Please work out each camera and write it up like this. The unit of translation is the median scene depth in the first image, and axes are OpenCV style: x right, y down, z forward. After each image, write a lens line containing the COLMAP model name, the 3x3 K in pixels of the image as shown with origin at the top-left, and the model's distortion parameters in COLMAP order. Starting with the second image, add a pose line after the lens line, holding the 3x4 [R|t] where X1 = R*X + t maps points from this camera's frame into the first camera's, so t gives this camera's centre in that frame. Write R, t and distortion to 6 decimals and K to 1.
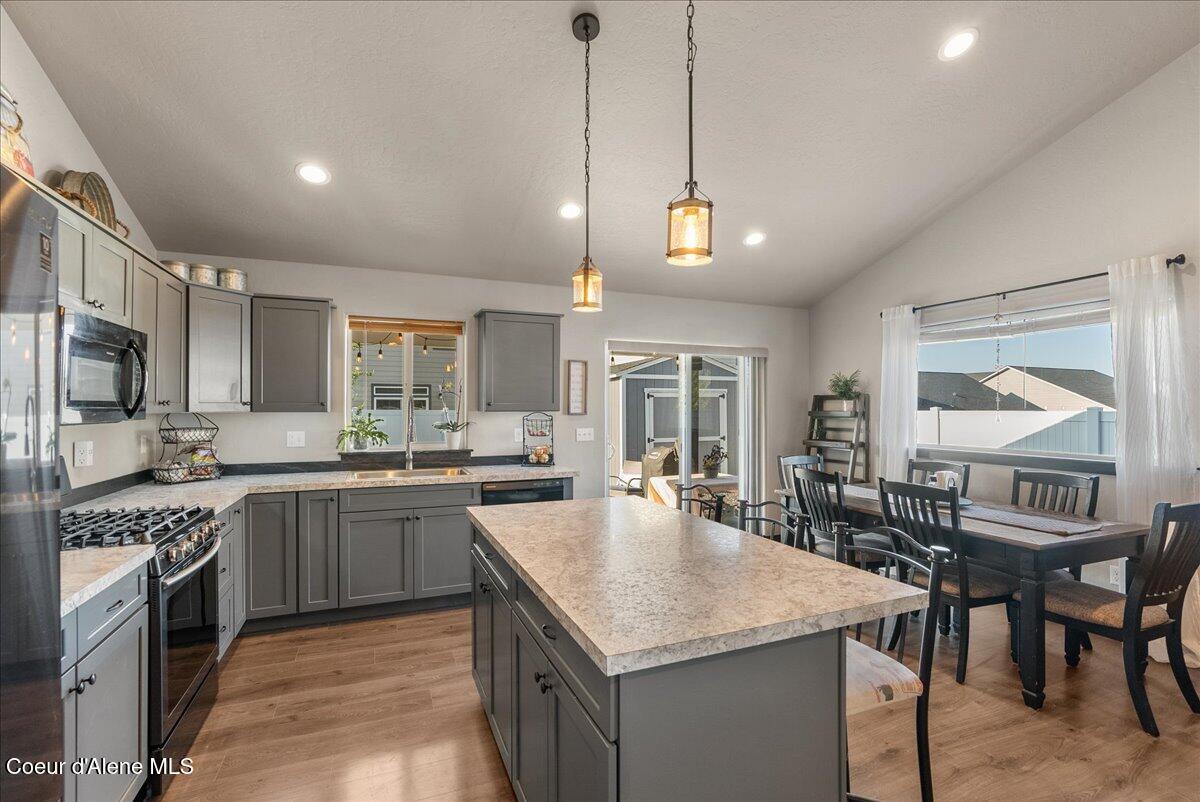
lens RADIAL K [[543.3, 0, 606.0], [0, 543.3, 408.8], [0, 0, 1]] dist [-0.011908, 0.004866]
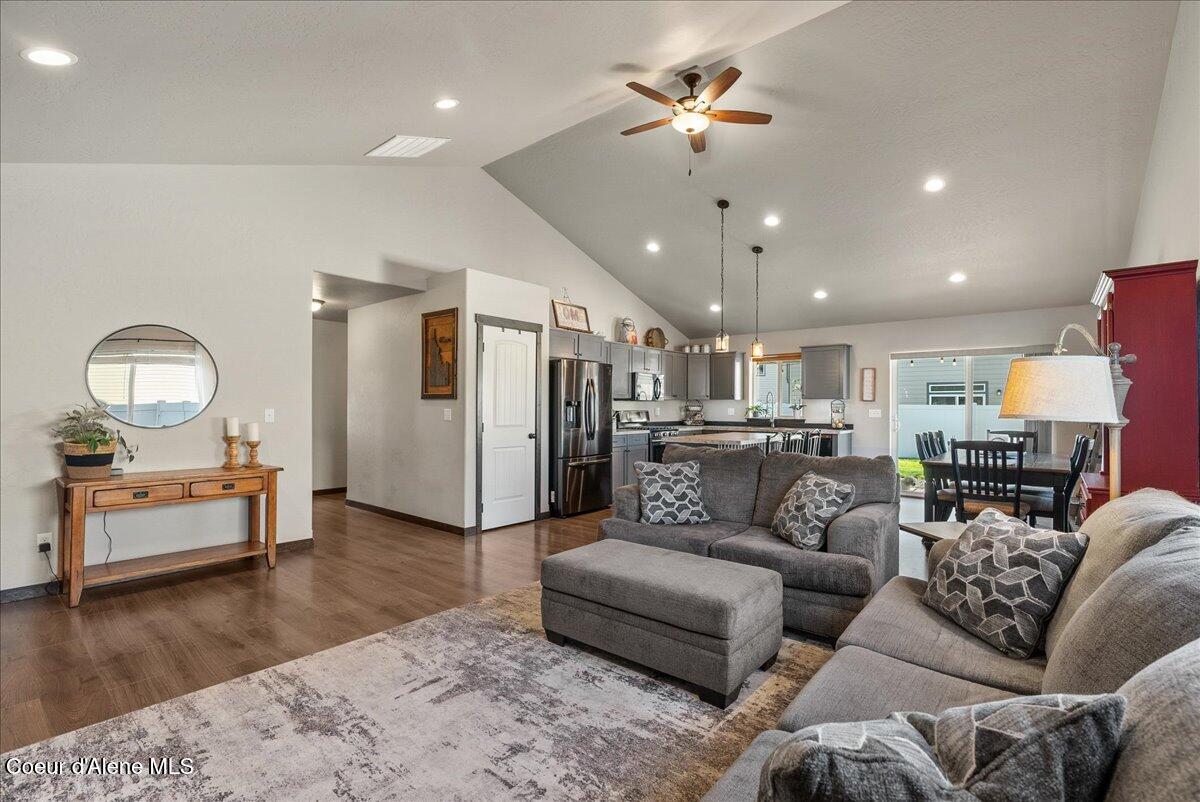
lens RADIAL K [[543.3, 0, 601.9], [0, 543.3, 407.7], [0, 0, 1]] dist [-0.011908, 0.004866]
pose [[0.454671, 0.001128, -0.890659, 1.177167], [-0.003323, 0.999994, -0.000429, 0.038571], [0.890653, 0.003155, 0.454673, -0.522240]]
